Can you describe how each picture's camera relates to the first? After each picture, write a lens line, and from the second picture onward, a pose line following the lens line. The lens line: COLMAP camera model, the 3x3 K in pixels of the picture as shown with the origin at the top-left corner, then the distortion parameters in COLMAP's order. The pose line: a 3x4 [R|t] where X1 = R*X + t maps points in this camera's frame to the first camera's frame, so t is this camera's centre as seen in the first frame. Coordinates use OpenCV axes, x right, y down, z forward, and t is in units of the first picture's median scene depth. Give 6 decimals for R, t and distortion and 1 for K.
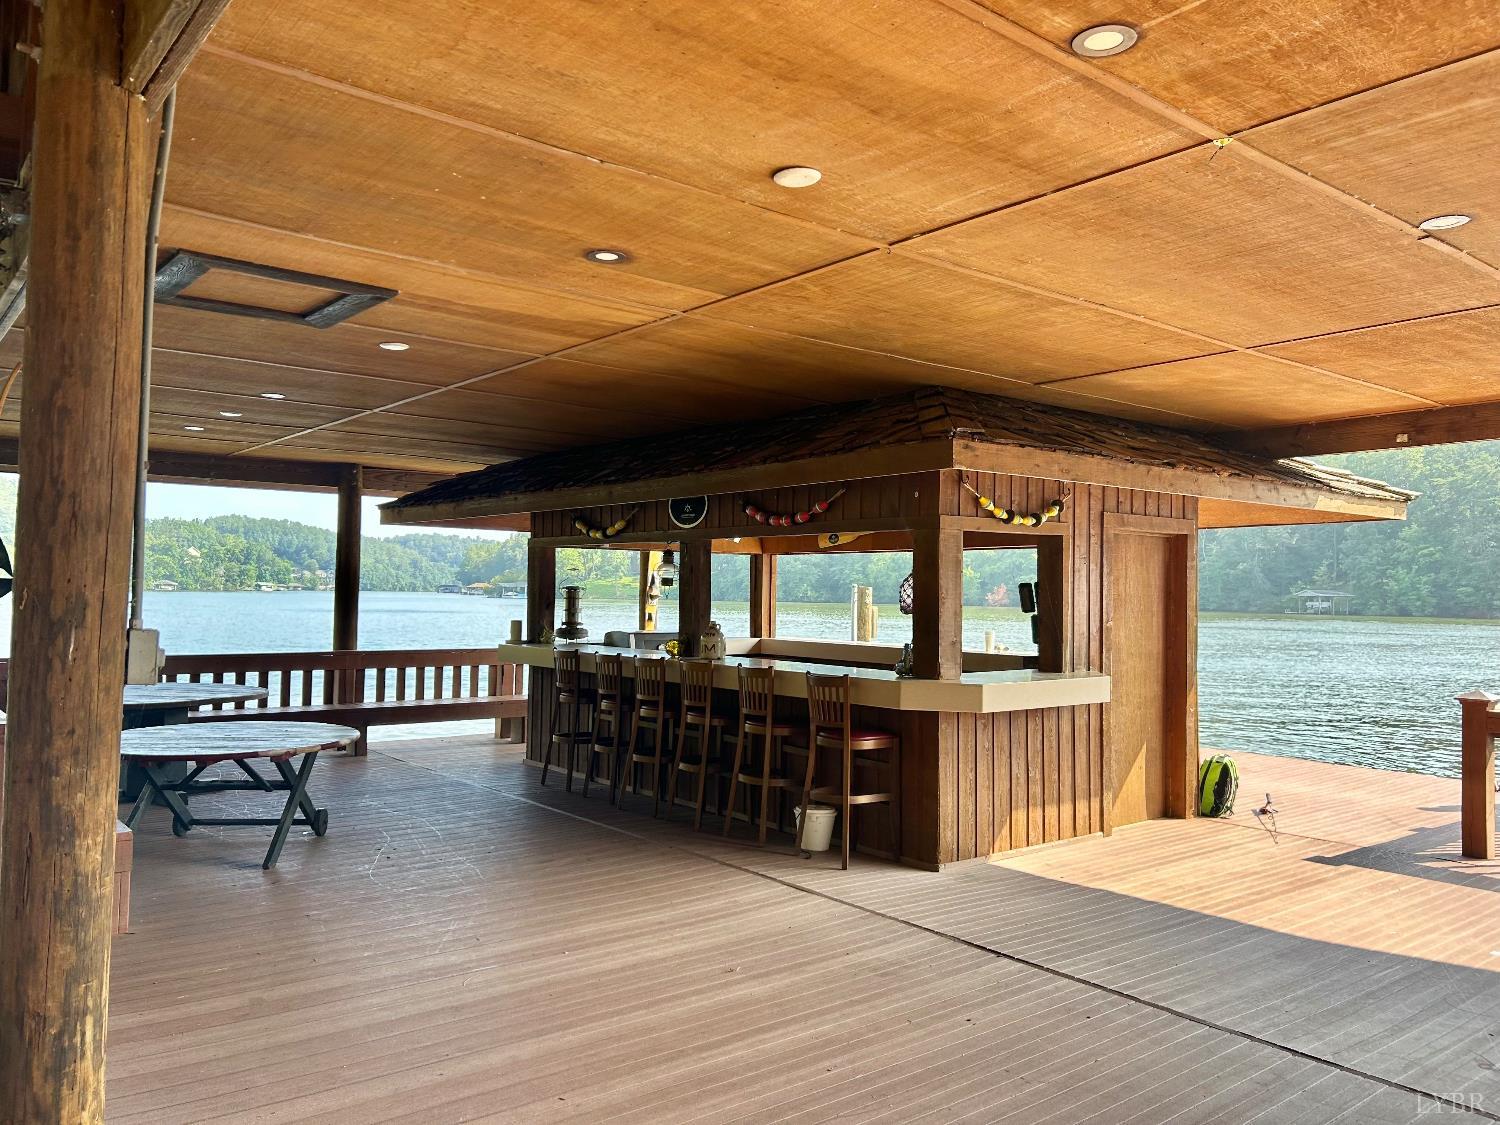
lens RADIAL K [[1117.0, 0, 749.0], [0, 1117.0, 551.8], [0, 0, 1]] dist [0.111848, -0.273974]
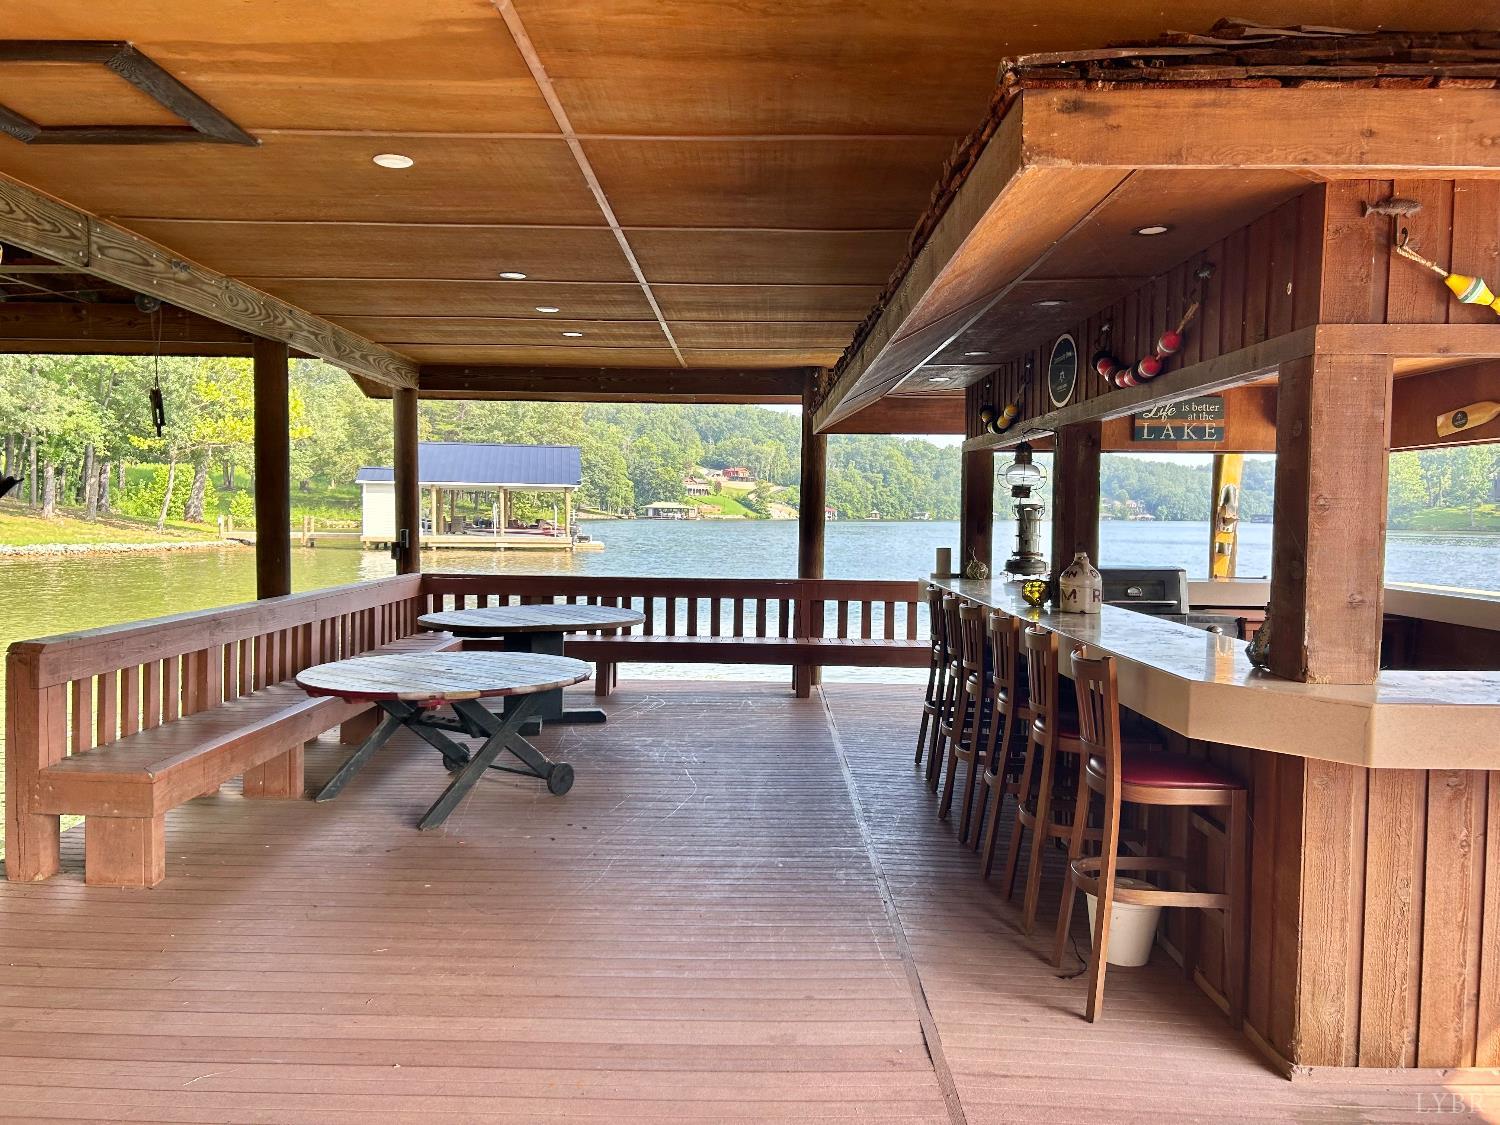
lens RADIAL K [[1118.8, 0, 750.0], [0, 1118.8, 562.5], [0, 0, 1]] dist [0.091851, -0.120629]
pose [[0.770789, 0.024993, -0.636600, 0.169689], [0.020445, 0.997745, 0.063926, 0.017113], [0.636762, -0.062289, 0.768540, 0.288928]]
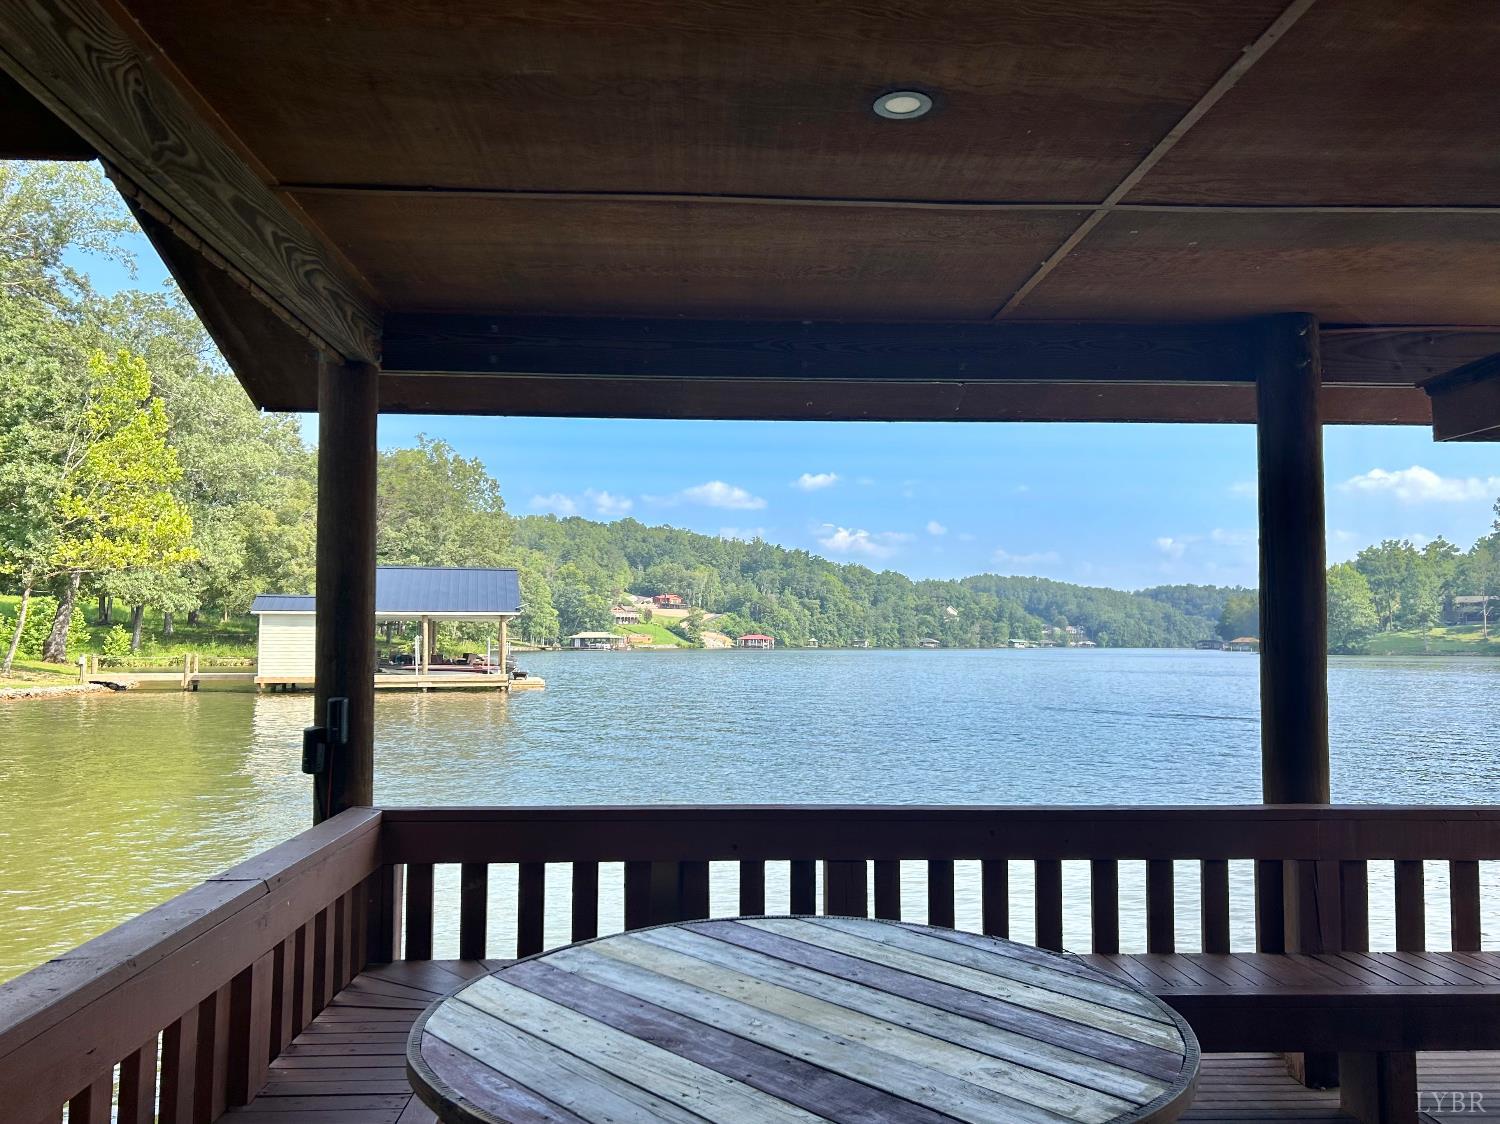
lens RADIAL K [[1165.9, 0, 750.0], [0, 1165.9, 562.0], [0, 0, 1]] dist [0.100055, -0.123373]
pose [[0.808937, -0.051304, -0.585652, -0.268747], [0.029287, 0.998465, -0.047015, 0.019646], [0.587165, 0.020880, 0.809198, 0.565995]]
